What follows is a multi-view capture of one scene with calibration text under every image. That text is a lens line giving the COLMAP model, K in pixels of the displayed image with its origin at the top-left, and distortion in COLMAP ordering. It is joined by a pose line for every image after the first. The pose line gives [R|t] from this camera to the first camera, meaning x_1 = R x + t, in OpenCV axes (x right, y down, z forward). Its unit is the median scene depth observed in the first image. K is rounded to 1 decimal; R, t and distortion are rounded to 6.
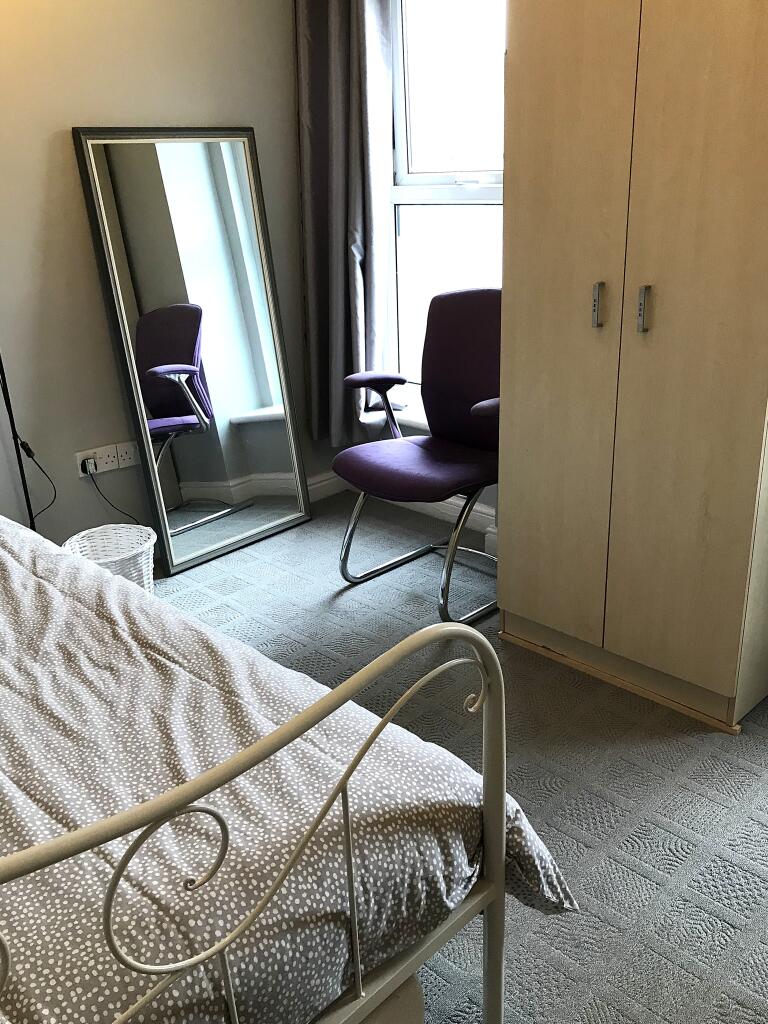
lens RADIAL K [[814.4, 0, 384.0], [0, 814.4, 512.0], [0, 0, 1]] dist [0.005508, -0.063523]
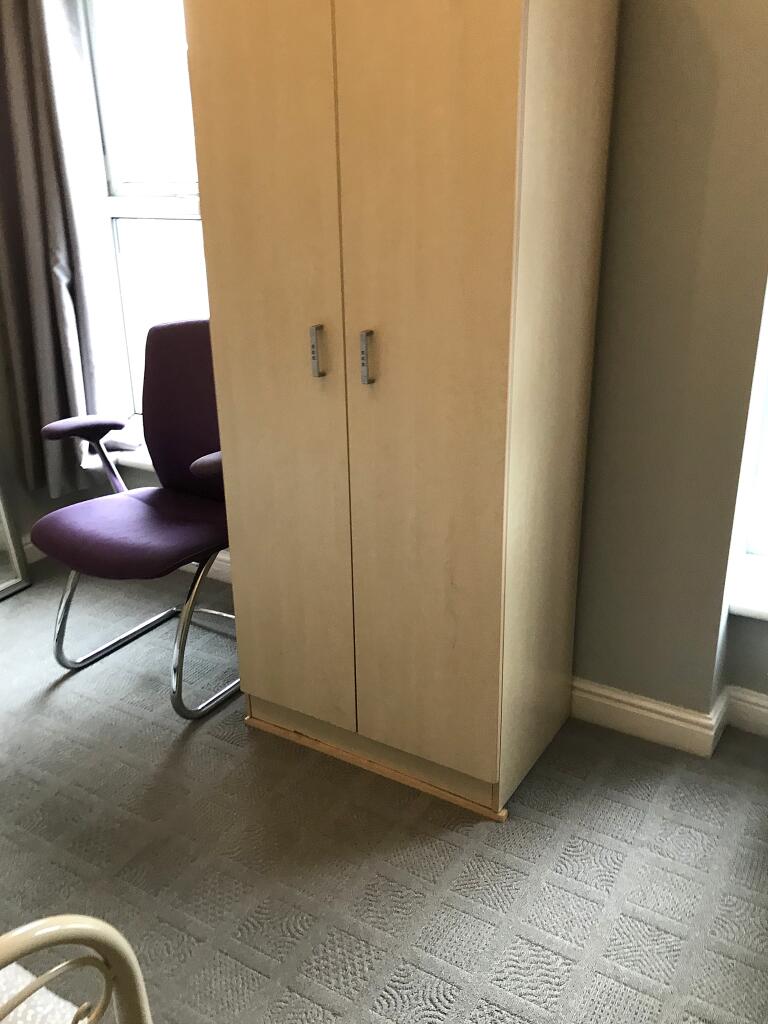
lens RADIAL K [[849.4, 0, 384.0], [0, 849.4, 512.0], [0, 0, 1]] dist [-0.040452, 0.004867]
pose [[0.964629, -0.060821, 0.256498, 0.068127], [0.065164, 0.997839, -0.008460, -0.054824], [-0.255429, 0.024876, 0.966508, 0.092829]]
